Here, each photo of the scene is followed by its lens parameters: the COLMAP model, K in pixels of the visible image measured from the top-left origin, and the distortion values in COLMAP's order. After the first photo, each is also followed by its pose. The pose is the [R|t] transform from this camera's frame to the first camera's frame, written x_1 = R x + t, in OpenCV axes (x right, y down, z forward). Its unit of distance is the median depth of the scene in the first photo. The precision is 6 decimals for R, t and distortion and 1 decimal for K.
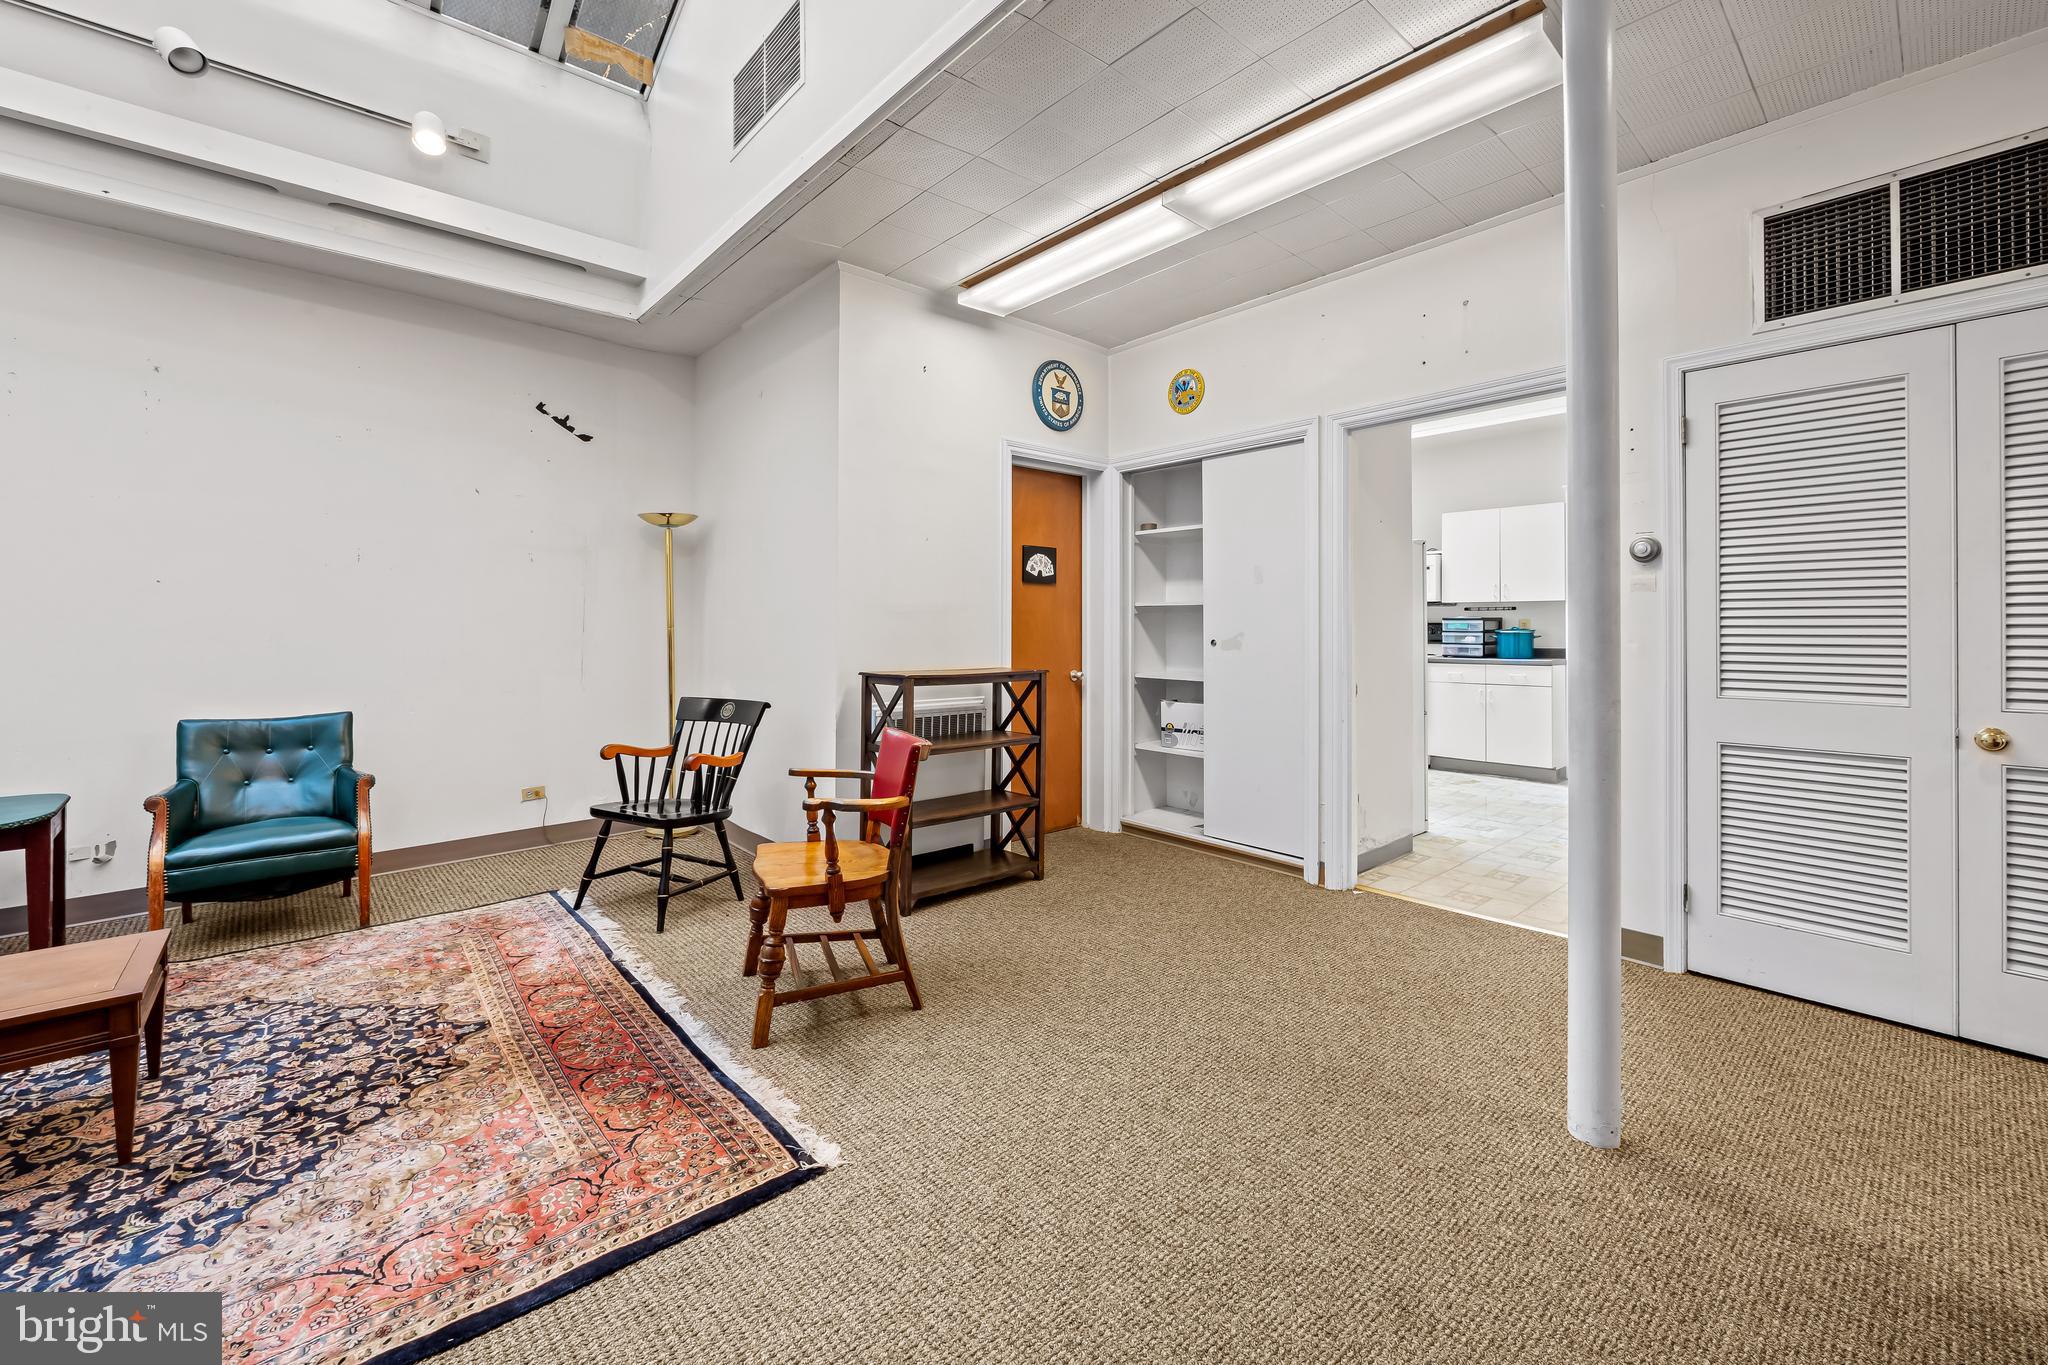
lens RADIAL K [[828.6, 0, 1023.7], [0, 828.6, 632.8], [0, 0, 1]] dist [-0.001227, -0.000026]
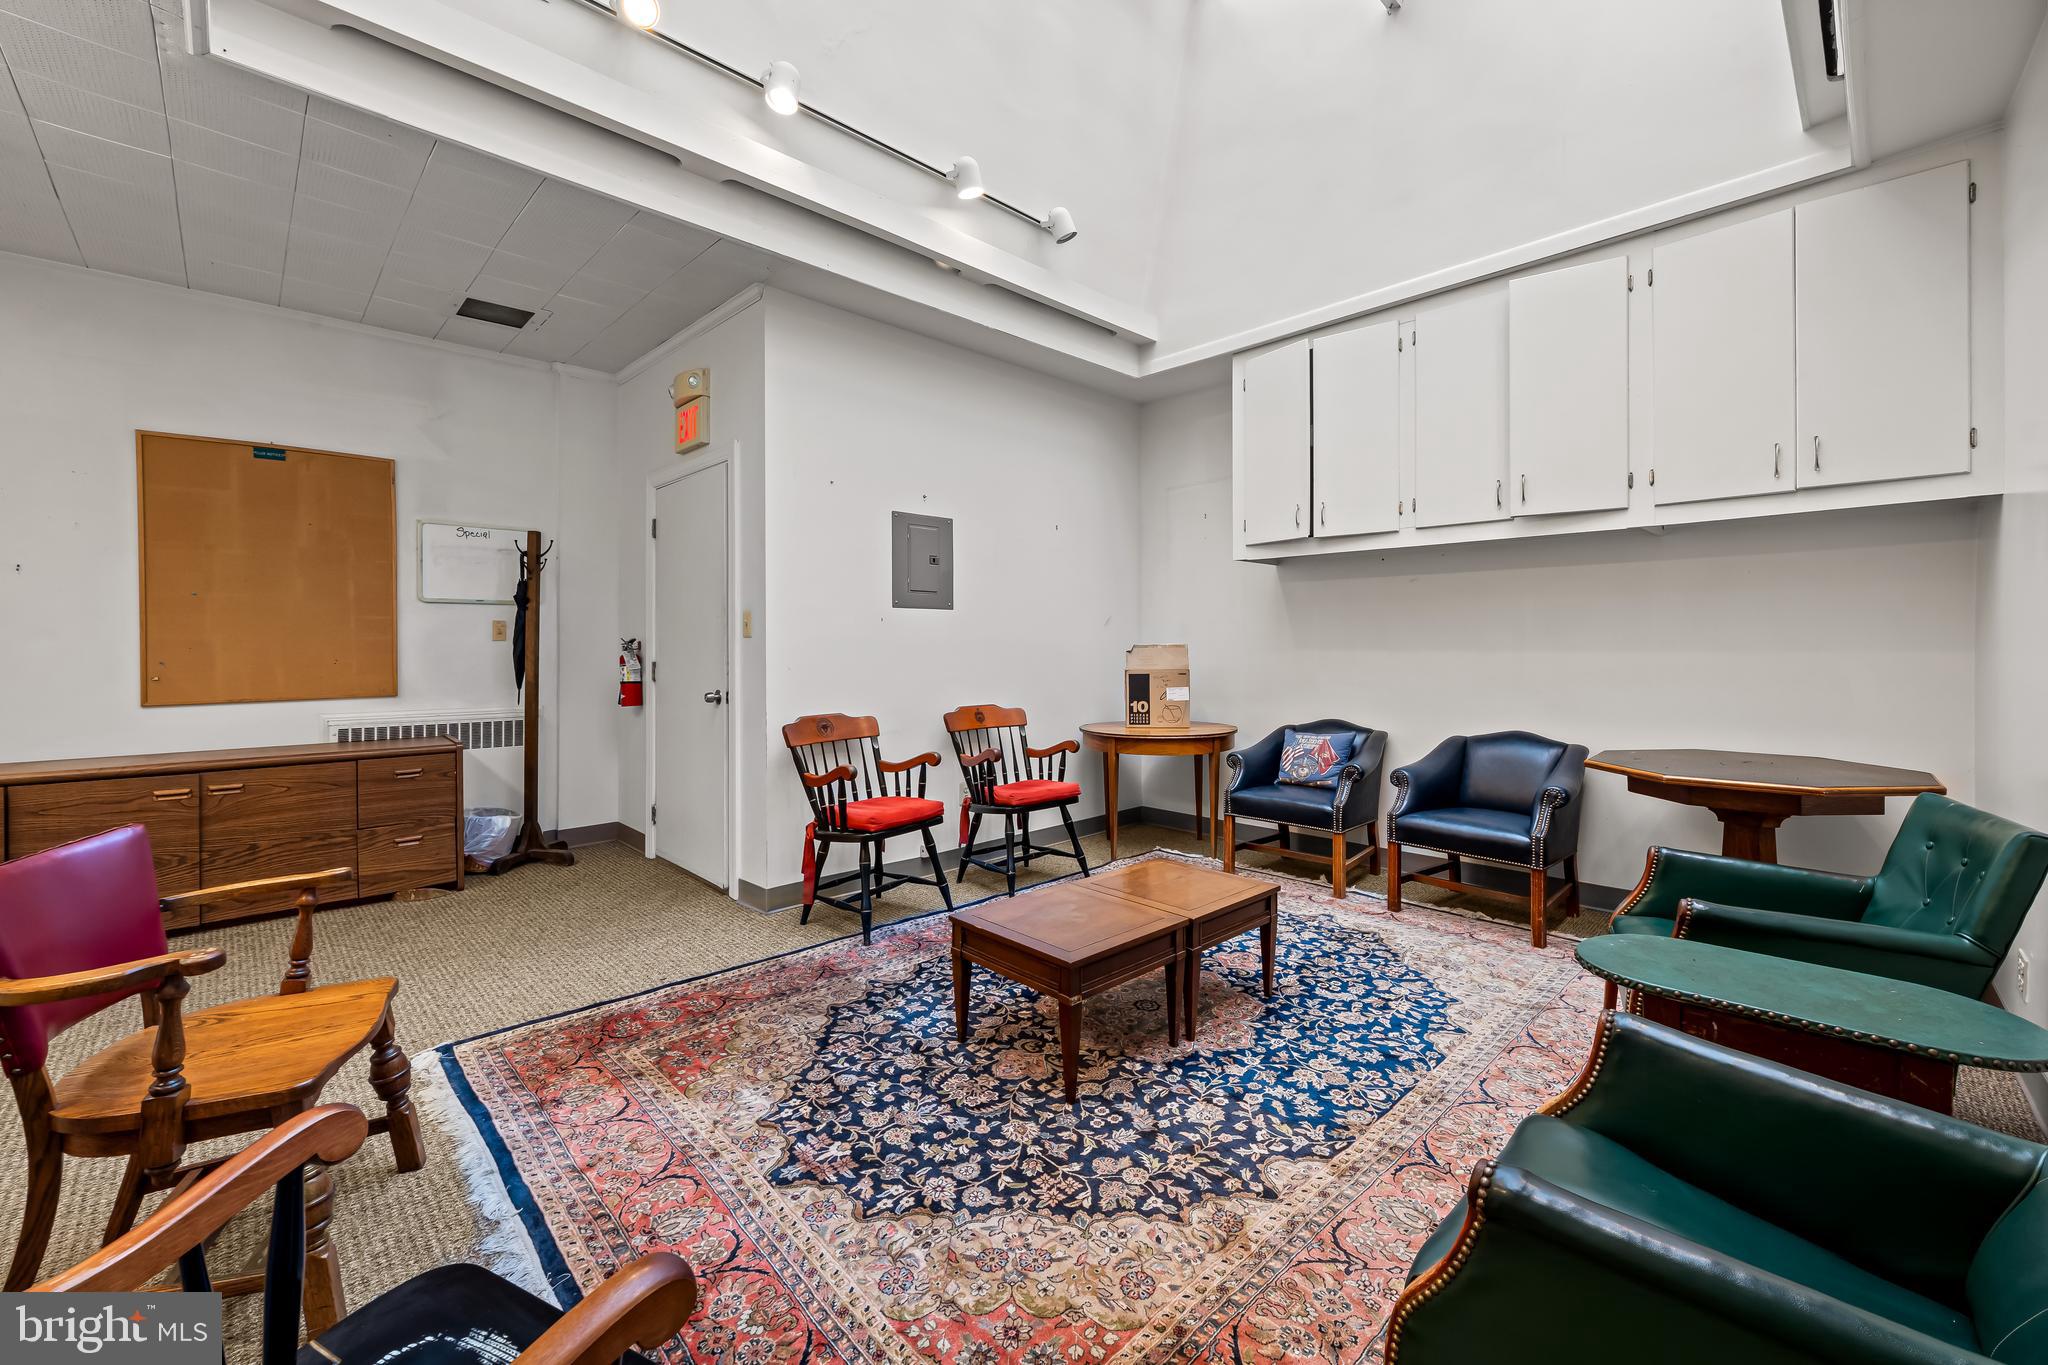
lens RADIAL K [[828.6, 0, 1023.7], [0, 828.6, 632.8], [0, 0, 1]] dist [-0.001227, -0.000026]
pose [[-0.999413, 0.004315, -0.033979, -0.945812], [0.004374, 0.999989, -0.001655, -0.019198], [0.033971, -0.001803, -0.999421, 1.946198]]
